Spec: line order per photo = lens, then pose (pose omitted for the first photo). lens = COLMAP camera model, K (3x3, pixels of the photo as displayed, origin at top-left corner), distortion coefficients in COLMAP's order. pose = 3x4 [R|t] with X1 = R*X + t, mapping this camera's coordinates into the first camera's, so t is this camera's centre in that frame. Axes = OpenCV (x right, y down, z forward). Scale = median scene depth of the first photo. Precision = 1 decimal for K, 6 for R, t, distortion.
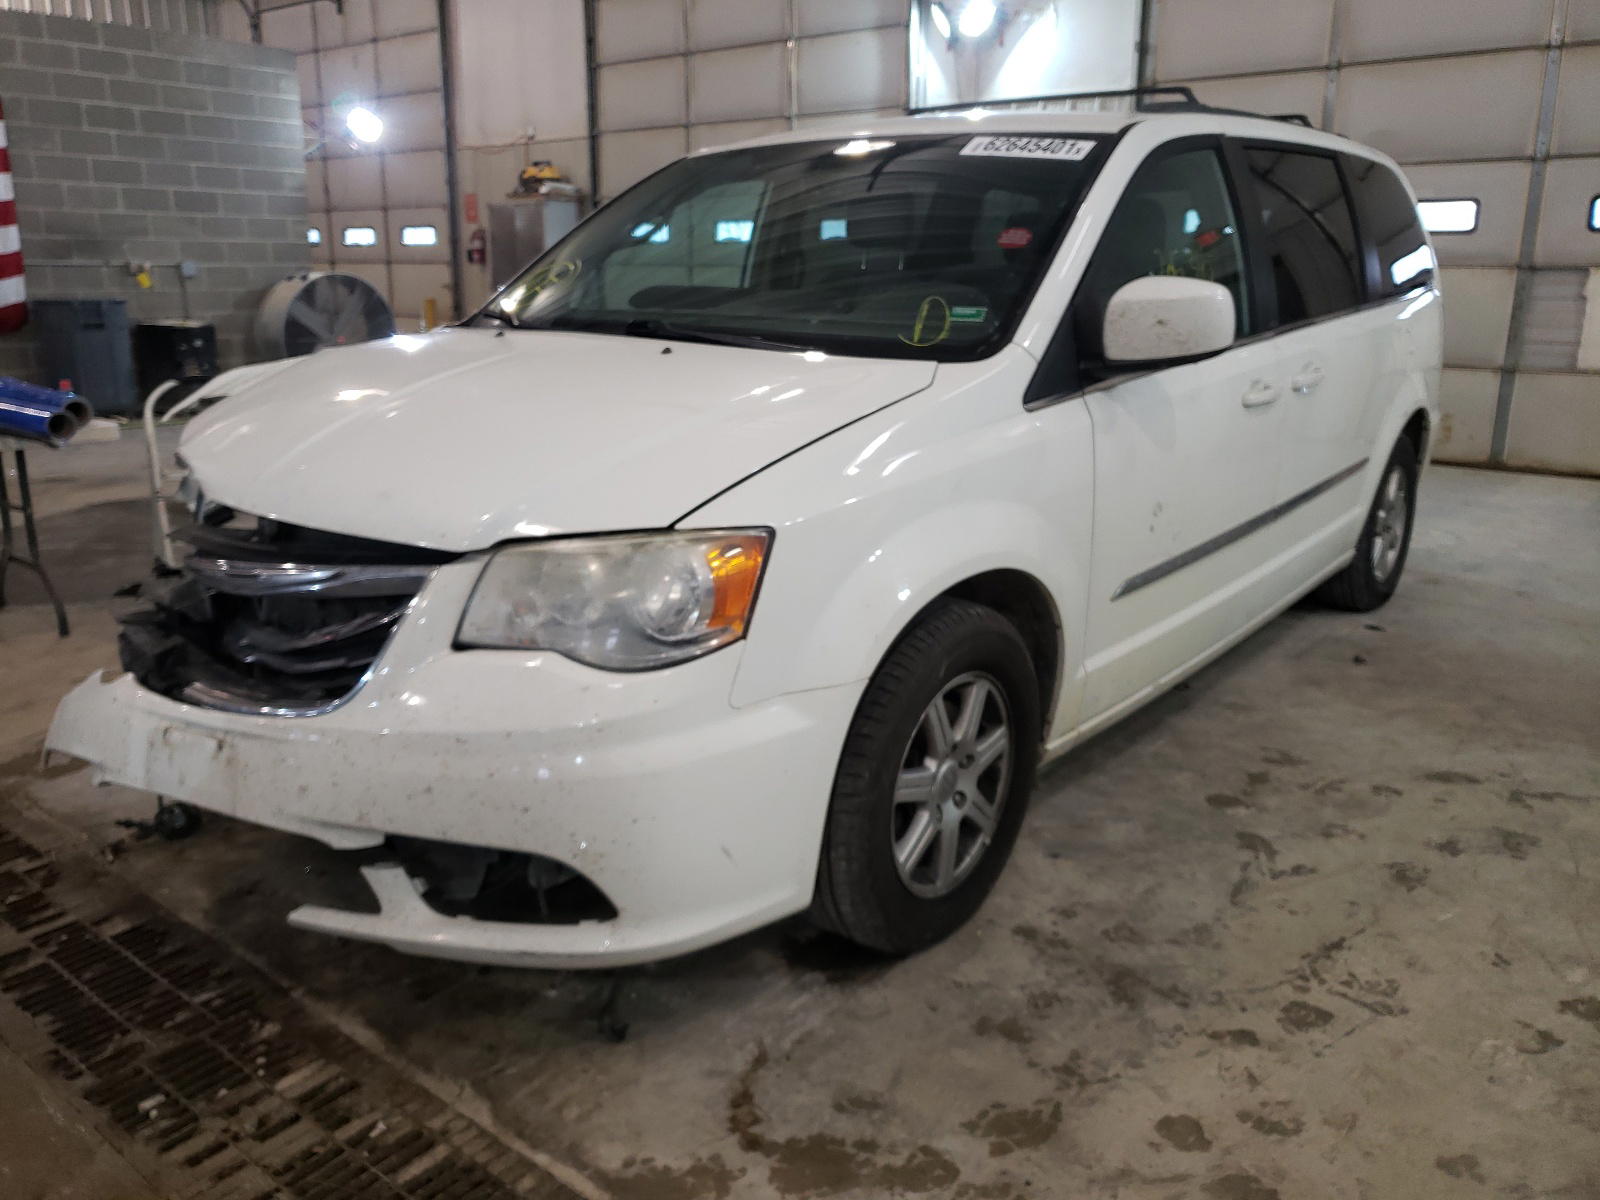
lens RADIAL K [[1229.4, 0, 795.2], [0, 1229.4, 553.7], [0, 0, 1]] dist [0.029887, -0.008420]
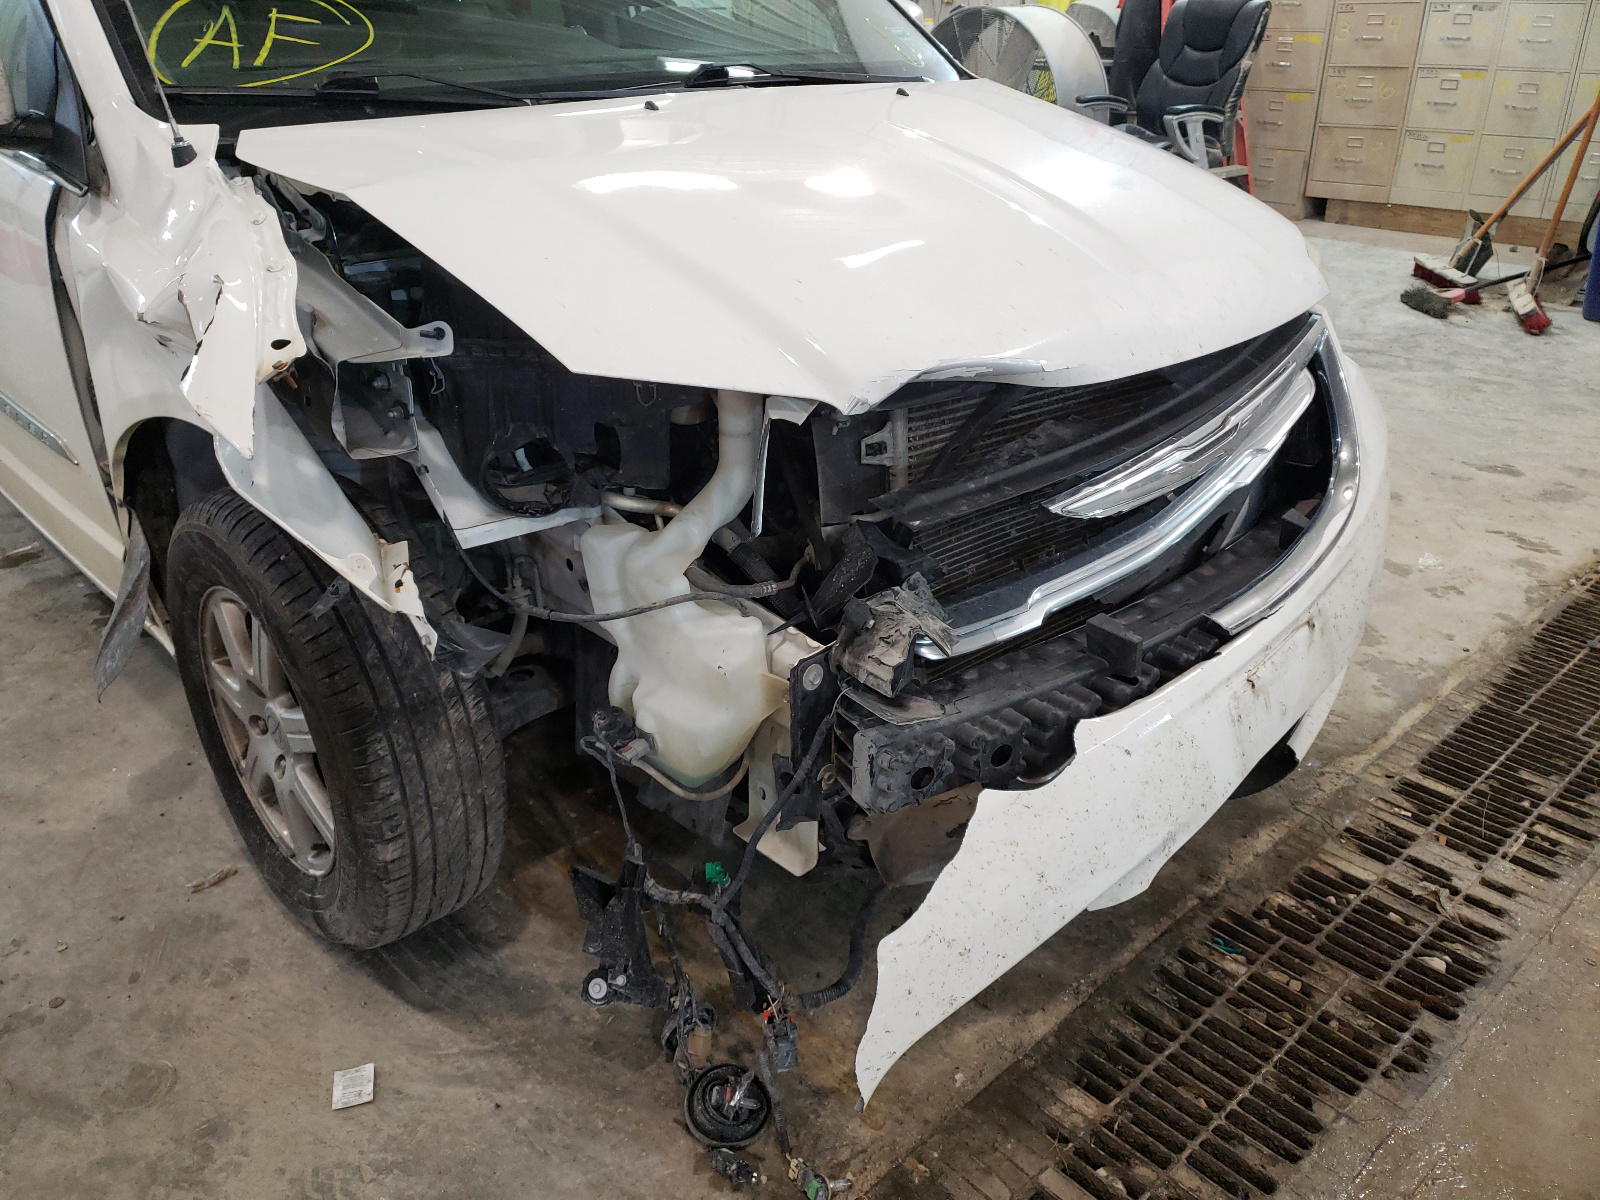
lens RADIAL K [[1229.4, 0, 795.2], [0, 1229.4, 553.7], [0, 0, 1]] dist [0.029887, -0.008420]
pose [[0.159420, -0.422842, 0.892070, -1.175779], [0.246764, 0.892010, 0.378715, -0.261224], [-0.955873, 0.159756, 0.246547, 1.085548]]
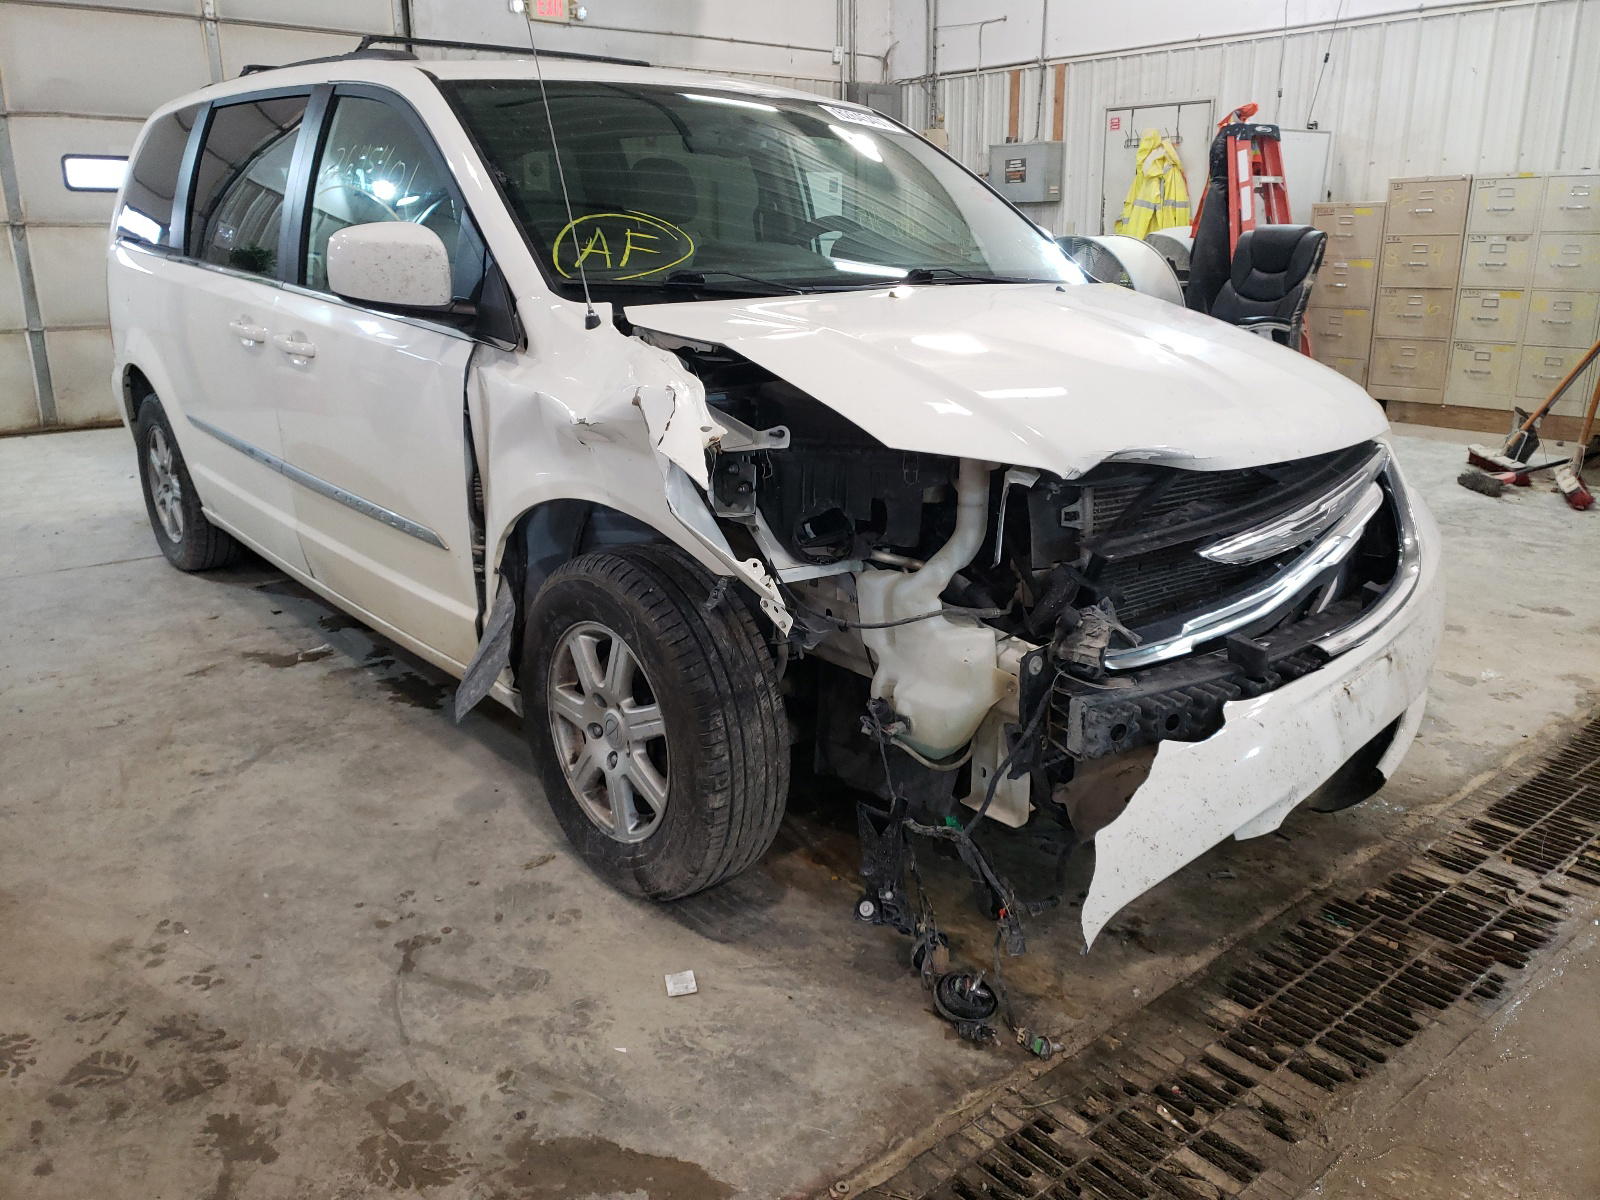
lens RADIAL K [[1215.4, 0, 815.8], [0, 1215.4, 560.5], [0, 0, 1]] dist [0.026242, 0.010333]
pose [[0.201928, -0.273136, 0.940543, -1.504319], [0.242670, 0.944334, 0.222137, -0.274700], [-0.948861, 0.183386, 0.256969, 1.155207]]
